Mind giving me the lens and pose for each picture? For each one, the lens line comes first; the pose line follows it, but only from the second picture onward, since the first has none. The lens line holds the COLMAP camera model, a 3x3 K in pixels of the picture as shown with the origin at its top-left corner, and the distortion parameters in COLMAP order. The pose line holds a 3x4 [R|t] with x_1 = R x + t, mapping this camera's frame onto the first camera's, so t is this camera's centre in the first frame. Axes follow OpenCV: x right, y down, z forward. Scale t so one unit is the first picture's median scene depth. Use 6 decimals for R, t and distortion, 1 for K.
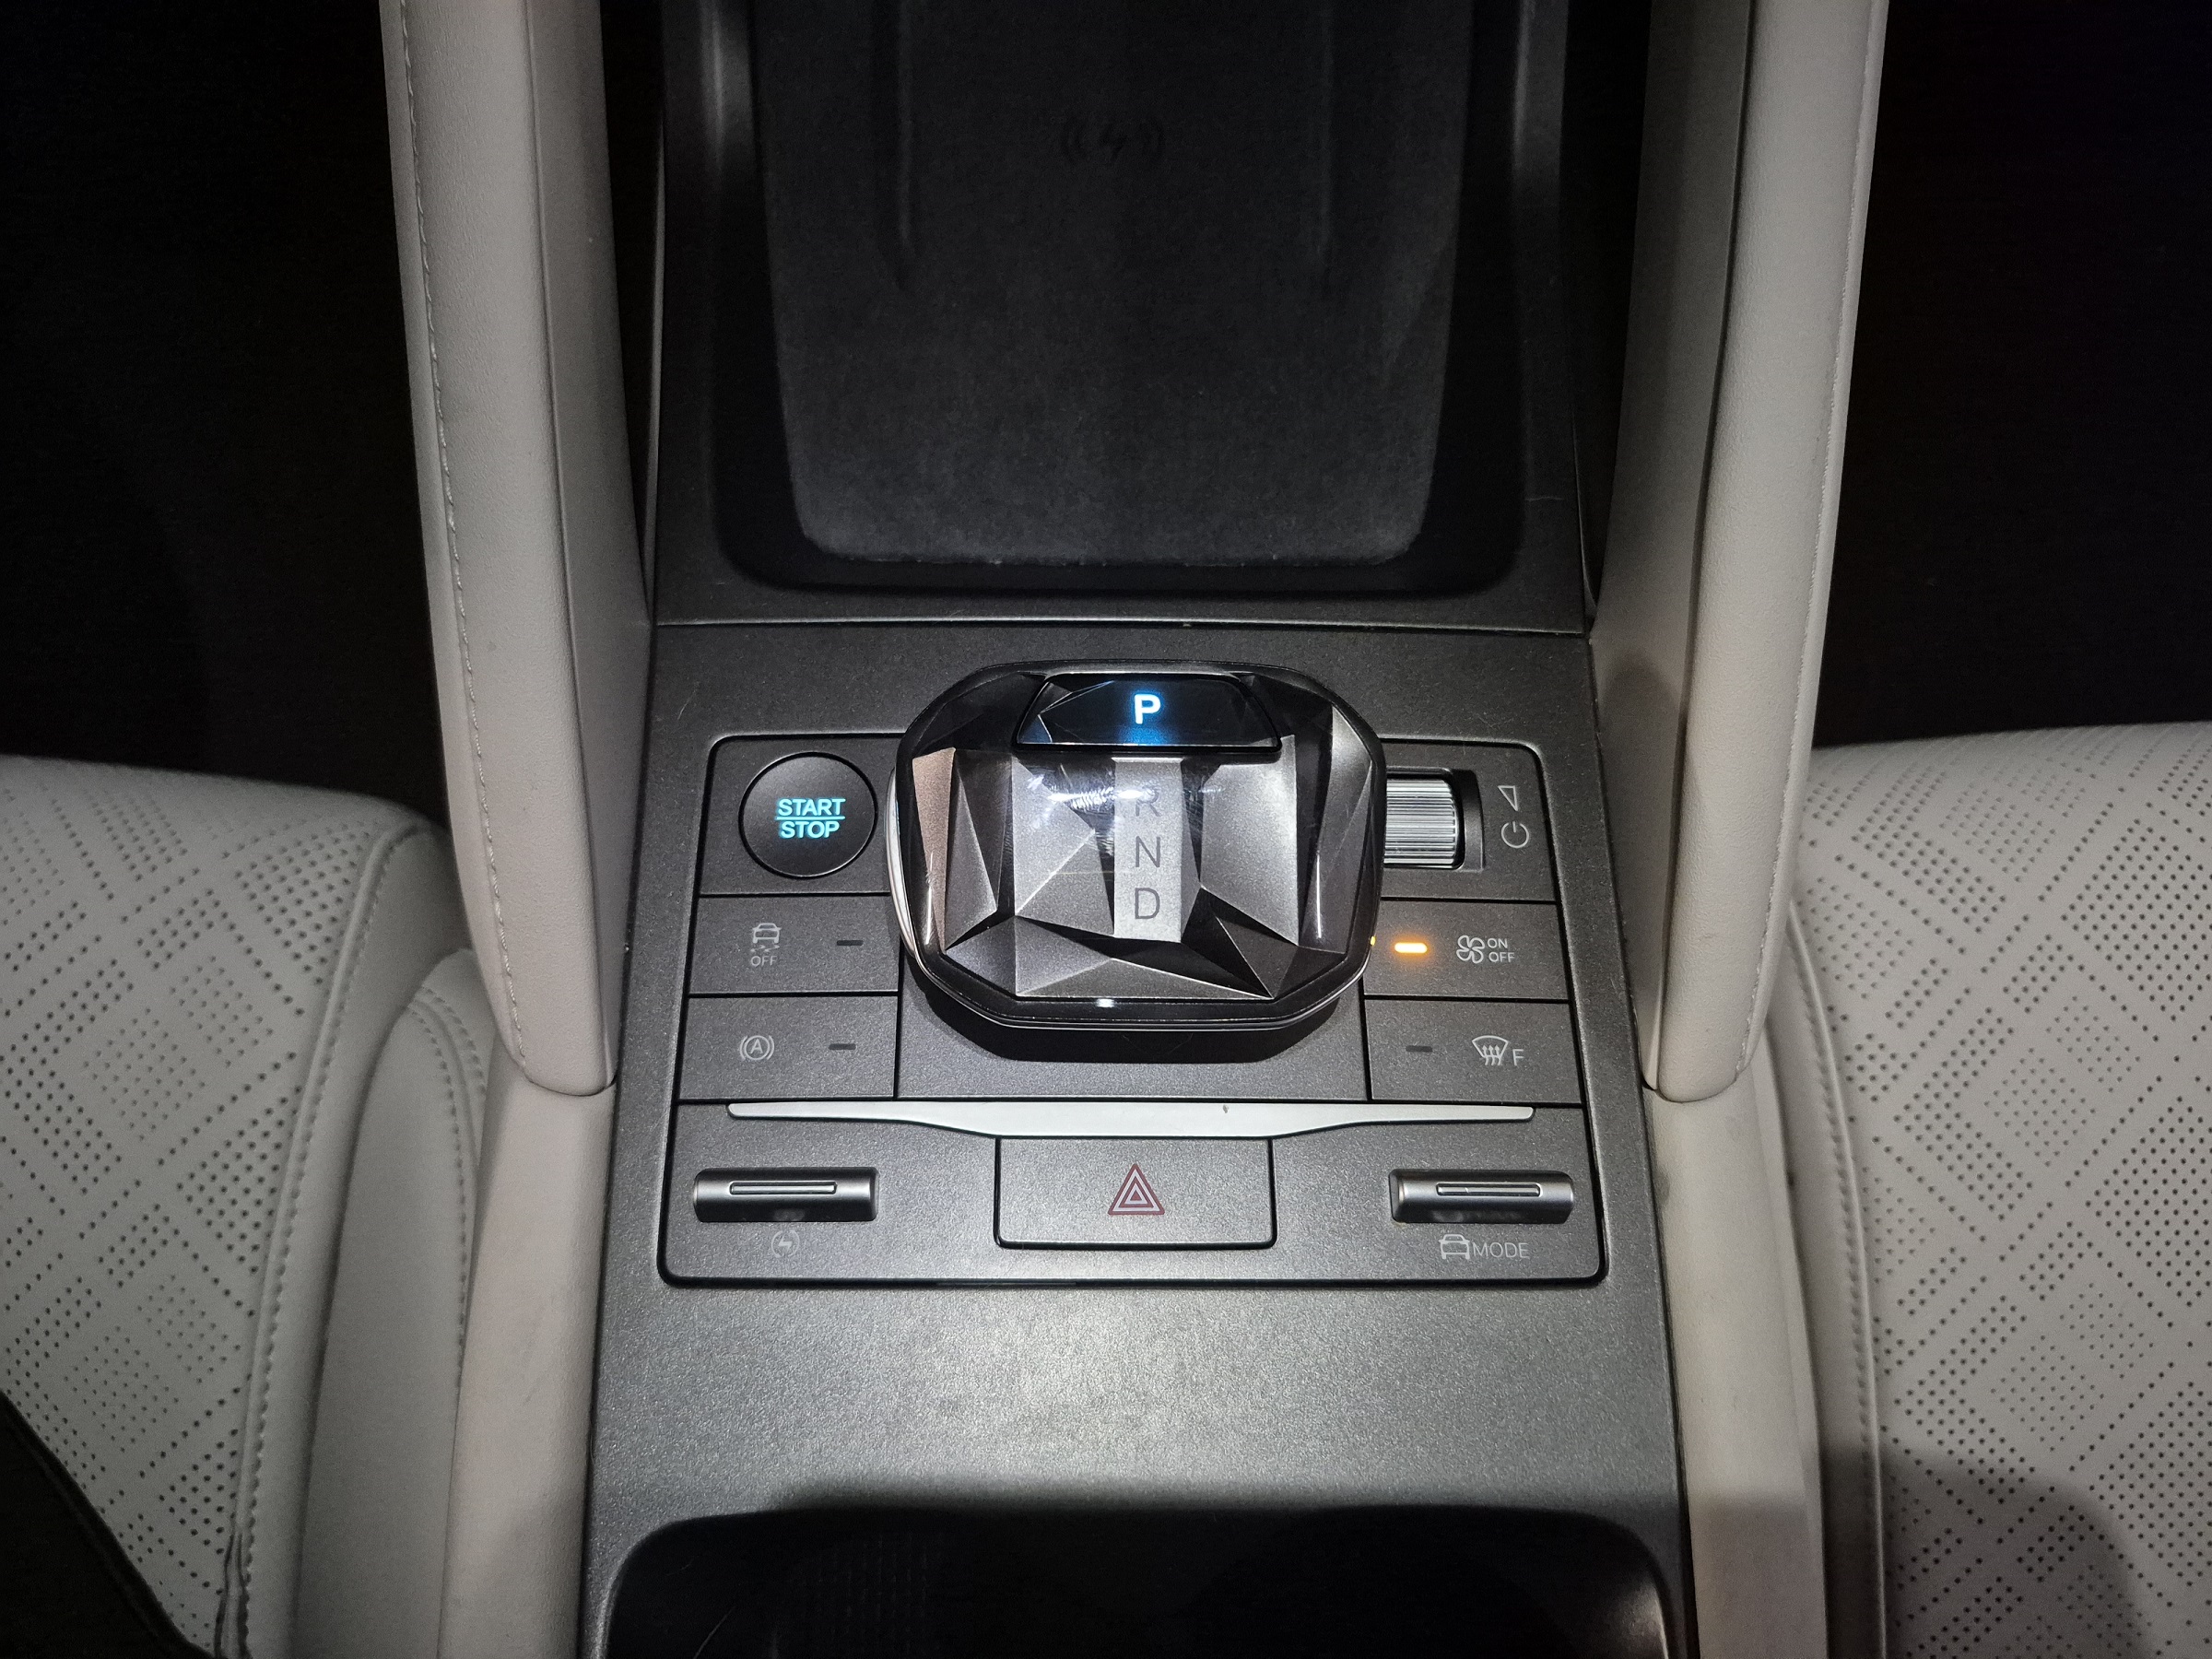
lens RADIAL K [[1623.7, 0, 1100.5], [0, 1623.7, 831.2], [0, 0, 1]] dist [0.033615, -0.085496]
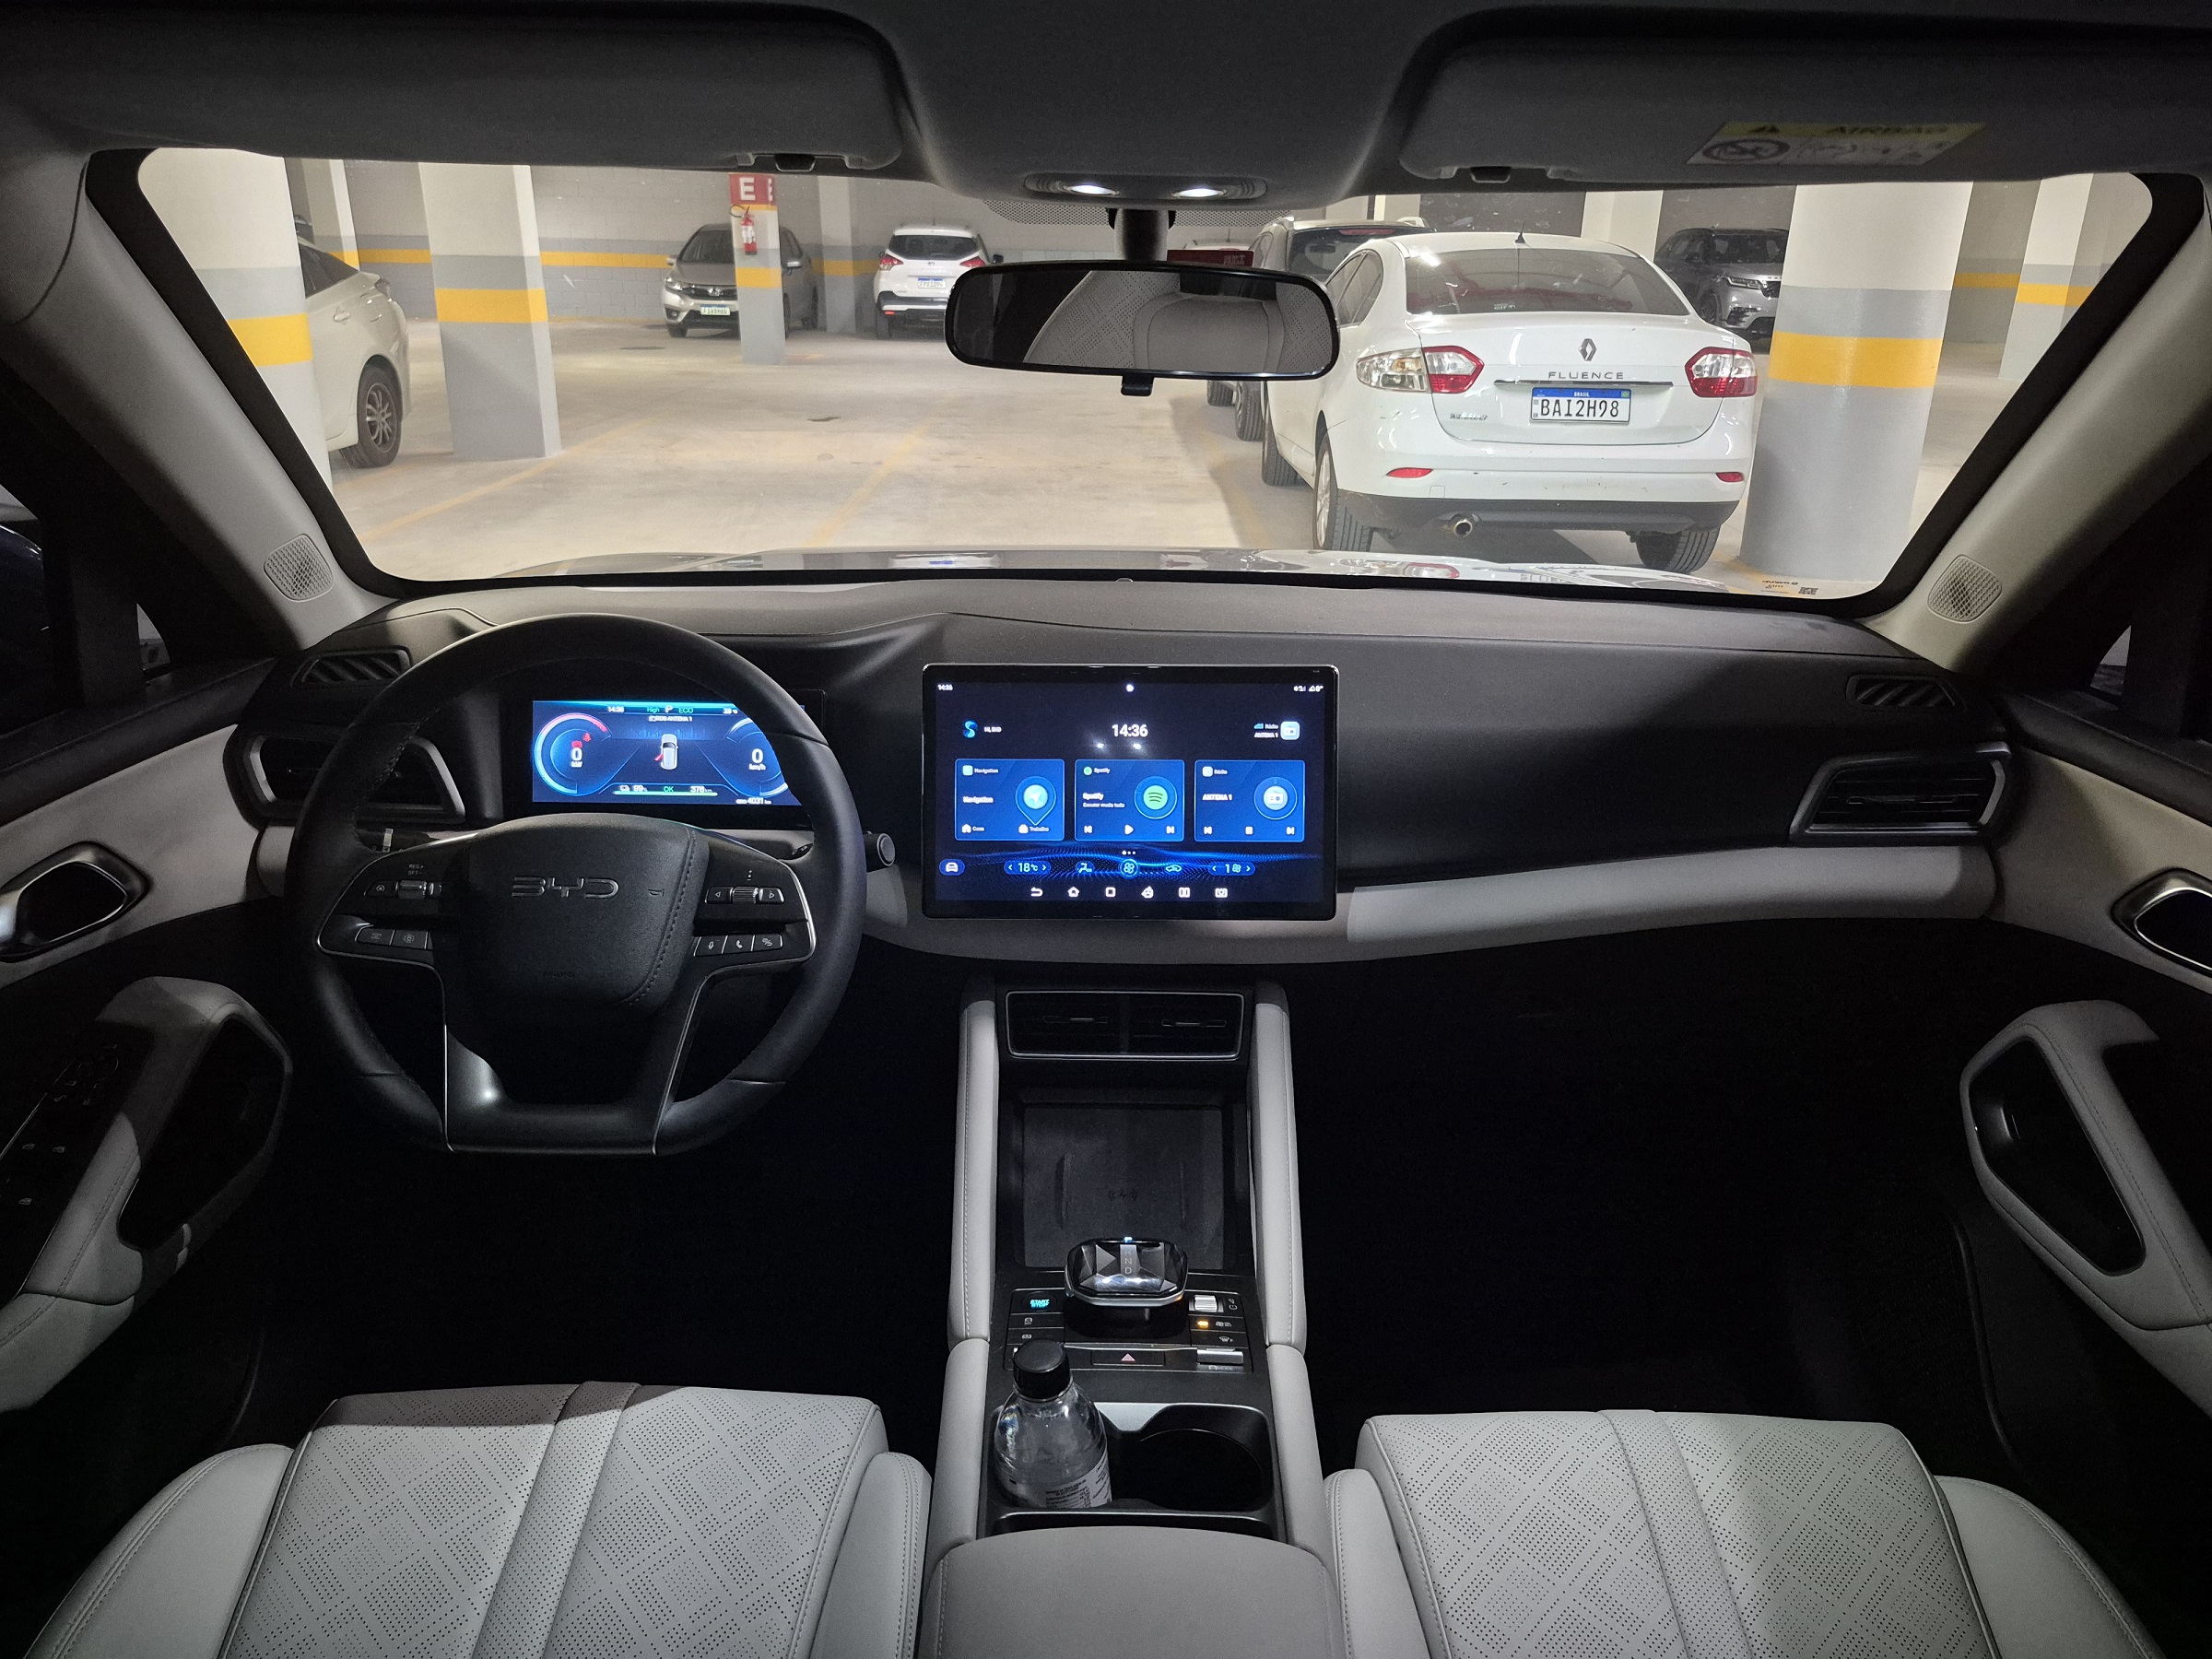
lens RADIAL K [[1537.3, 0, 1100.6], [0, 1537.3, 834.9], [0, 0, 1]] dist [0.135317, -0.212549]
pose [[0.999546, -0.023013, -0.019446, 0.042980], [-0.003289, 0.558232, -0.829678, 1.936219], [0.029949, 0.829366, 0.557903, -1.535707]]
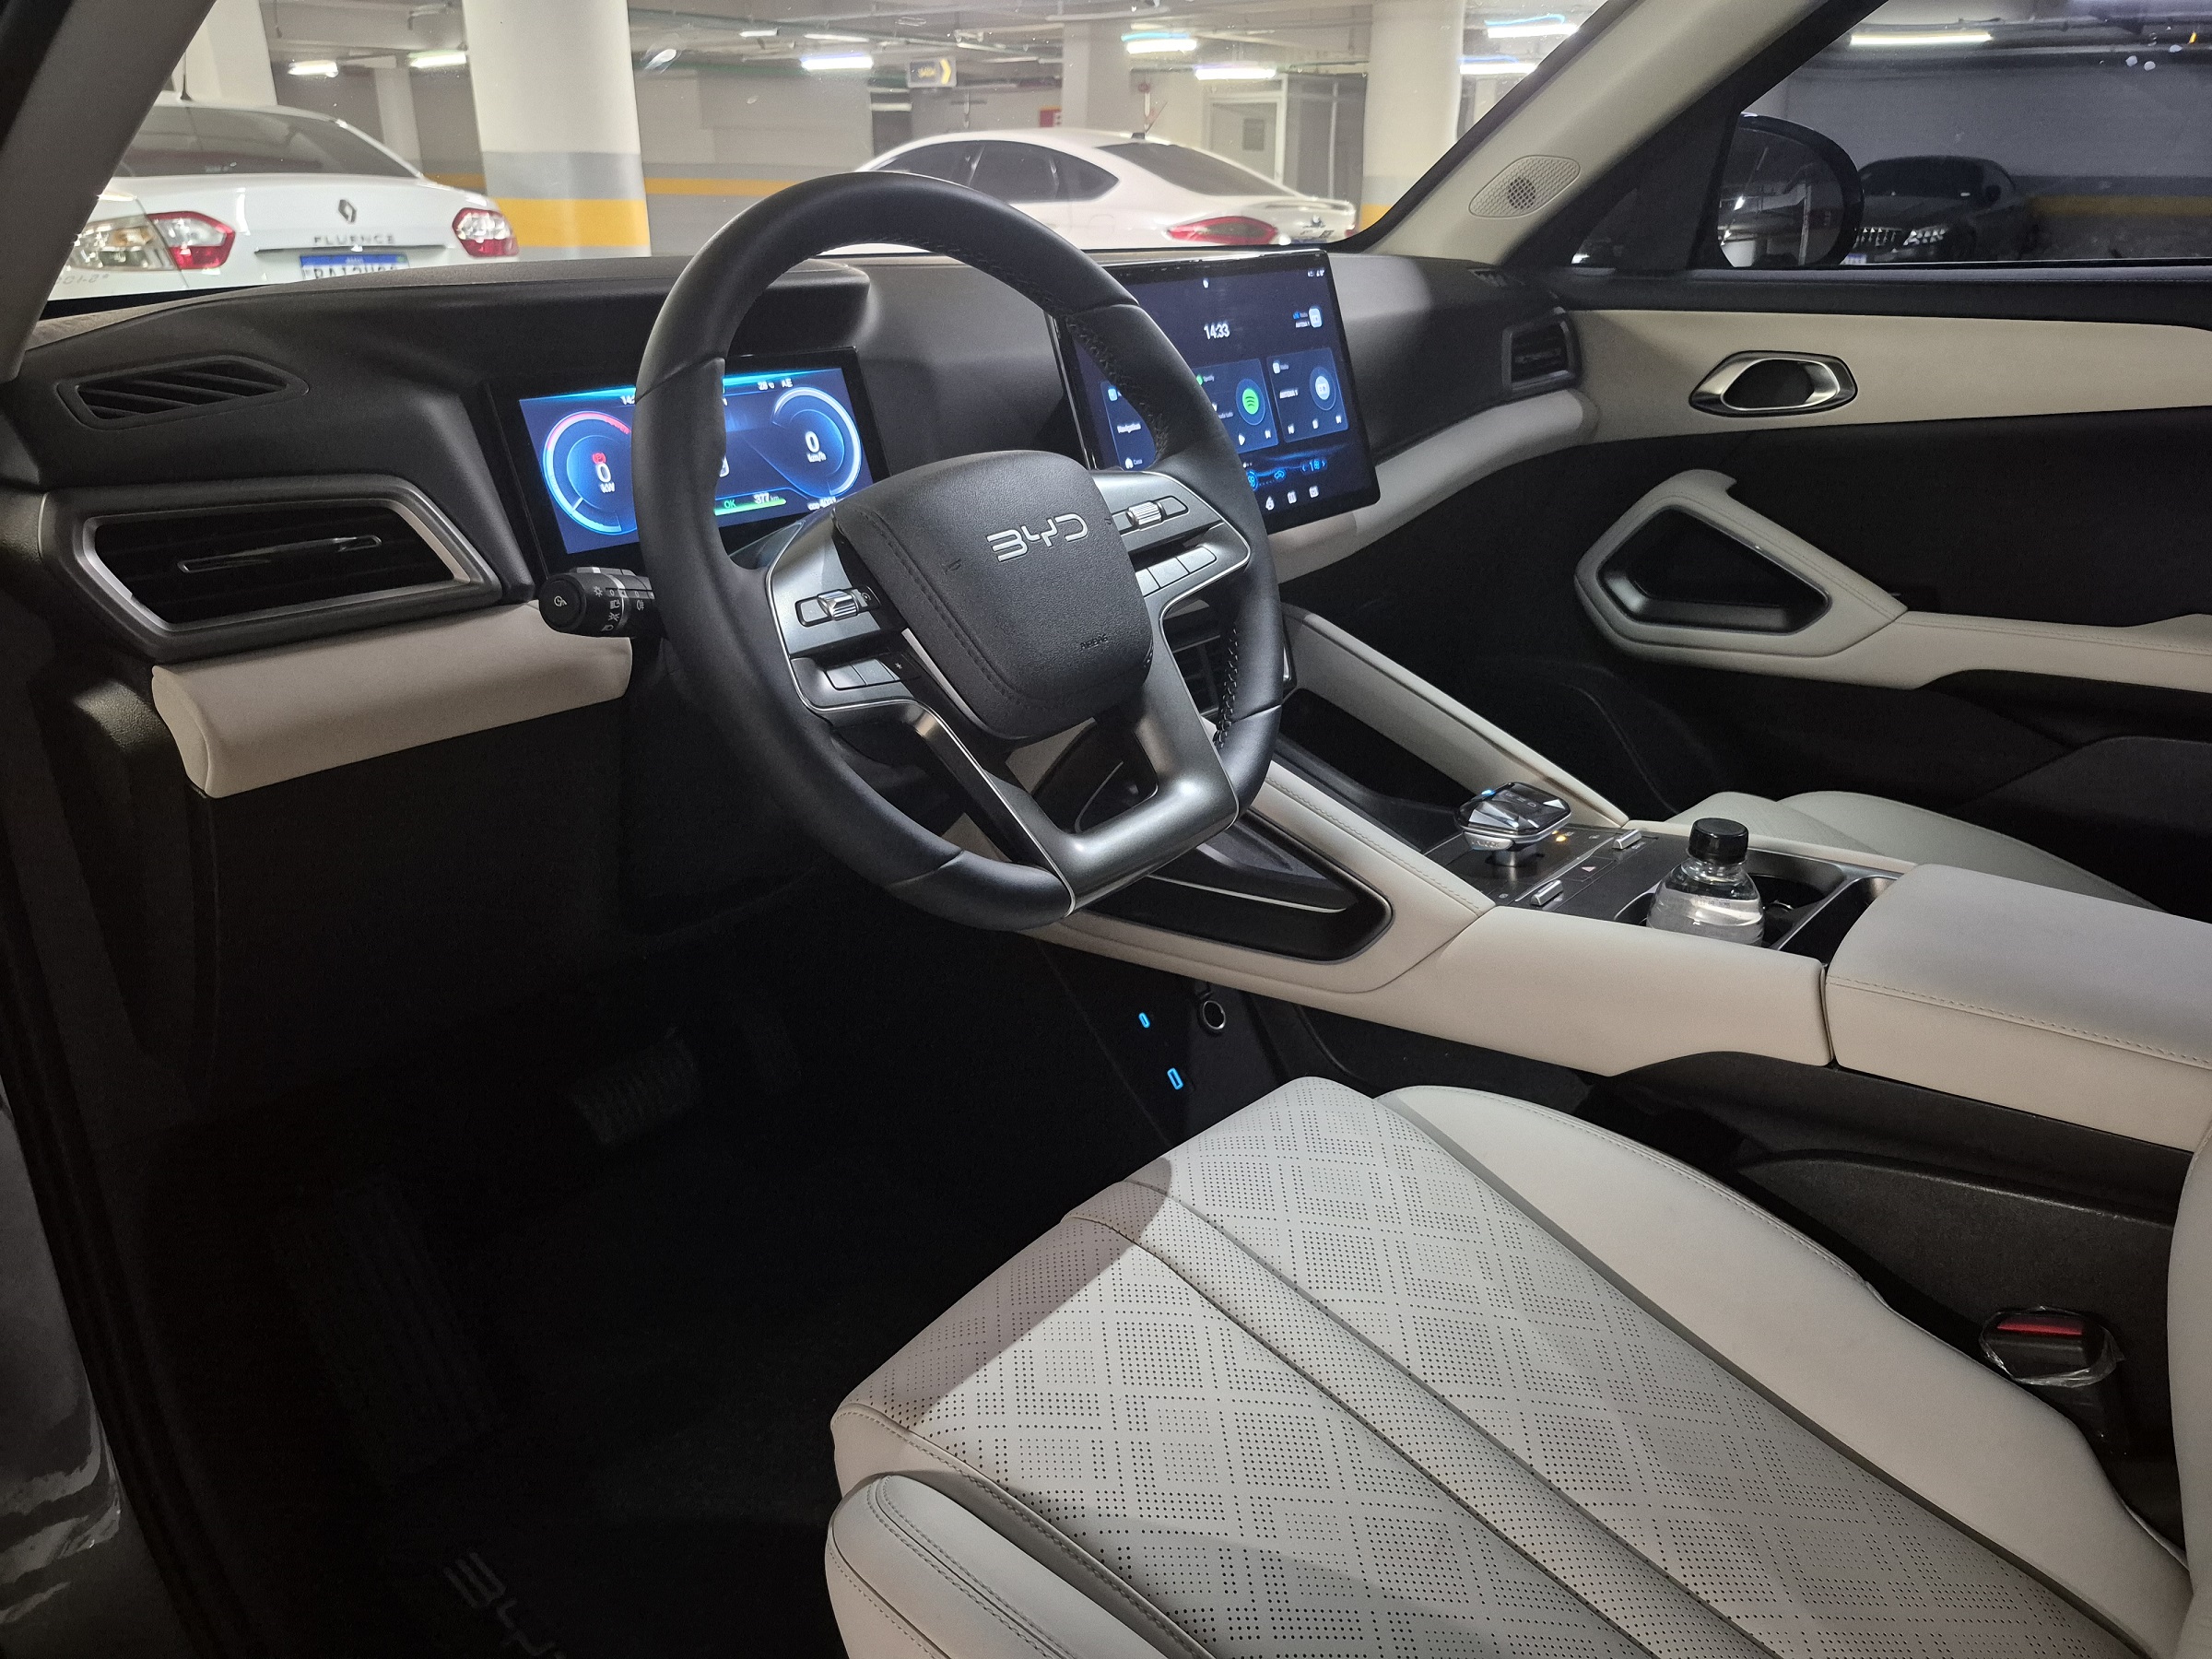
lens RADIAL K [[1528.3, 0, 1099.8], [0, 1528.3, 846.9], [0, 0, 1]] dist [0.090976, -0.111929]
pose [[0.668187, -0.332996, 0.665312, -2.451743], [0.729600, 0.468329, -0.498349, 0.906080], [-0.145637, 0.818402, 0.555885, -0.709959]]
